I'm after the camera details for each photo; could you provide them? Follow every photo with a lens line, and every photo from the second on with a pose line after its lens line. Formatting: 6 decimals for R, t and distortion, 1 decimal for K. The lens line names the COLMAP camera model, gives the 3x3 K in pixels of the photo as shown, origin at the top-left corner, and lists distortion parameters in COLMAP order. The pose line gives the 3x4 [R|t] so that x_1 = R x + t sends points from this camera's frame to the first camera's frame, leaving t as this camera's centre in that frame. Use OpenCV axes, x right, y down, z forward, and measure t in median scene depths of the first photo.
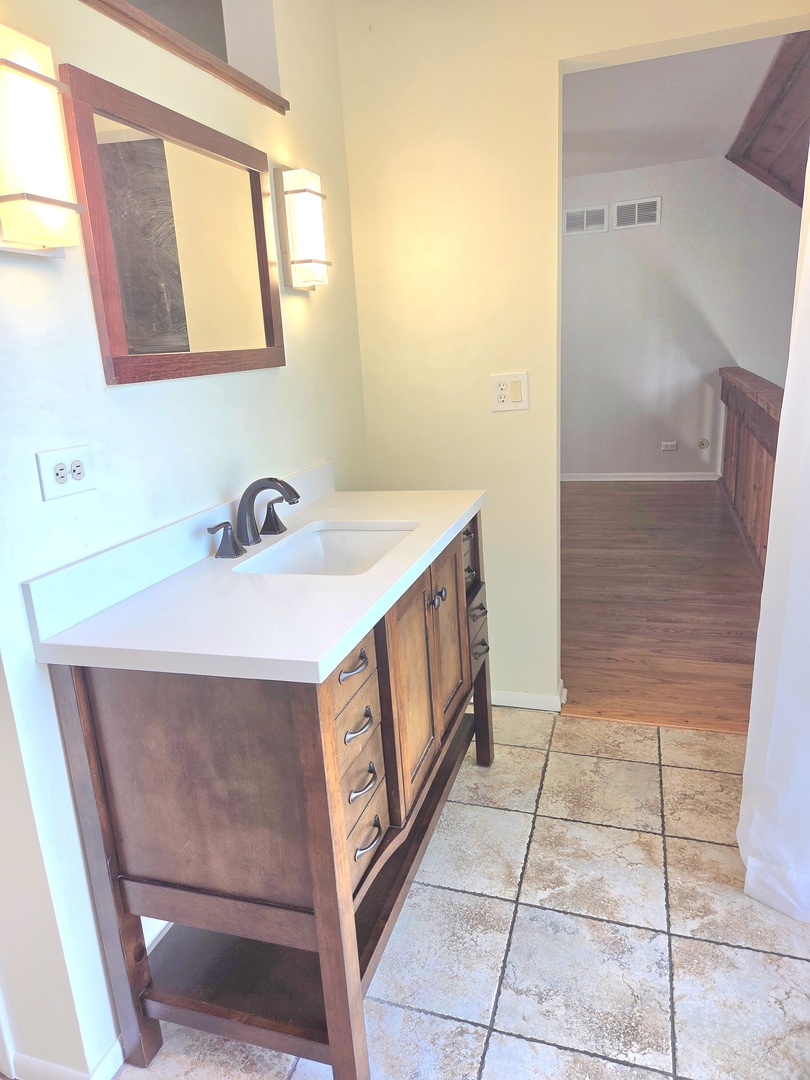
lens RADIAL K [[720.1, 0, 403.4], [0, 720.1, 530.9], [0, 0, 1]] dist [0.039421, -0.026165]
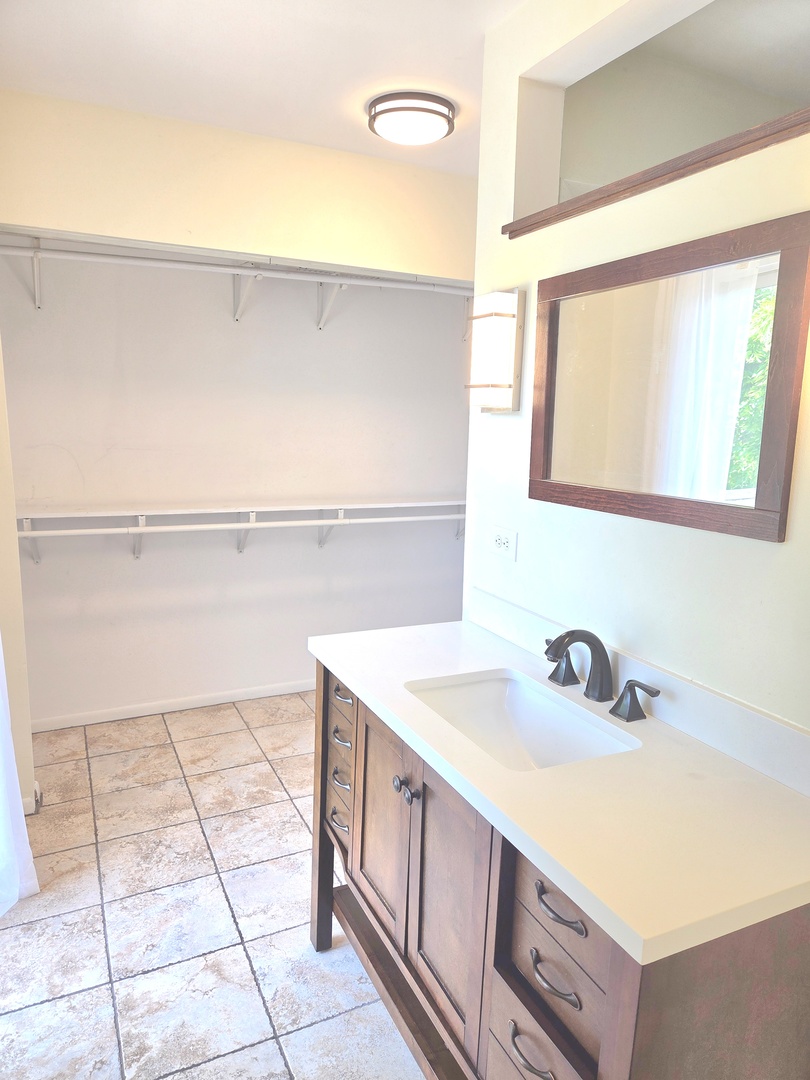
lens RADIAL K [[720.1, 0, 397.8], [0, 720.1, 539.3], [0, 0, 1]] dist [0.039421, -0.026165]
pose [[-0.721639, 0.163261, -0.672742, 0.648205], [-0.152616, 0.910365, 0.384636, -0.562676], [0.675237, 0.380239, -0.632039, 1.572221]]
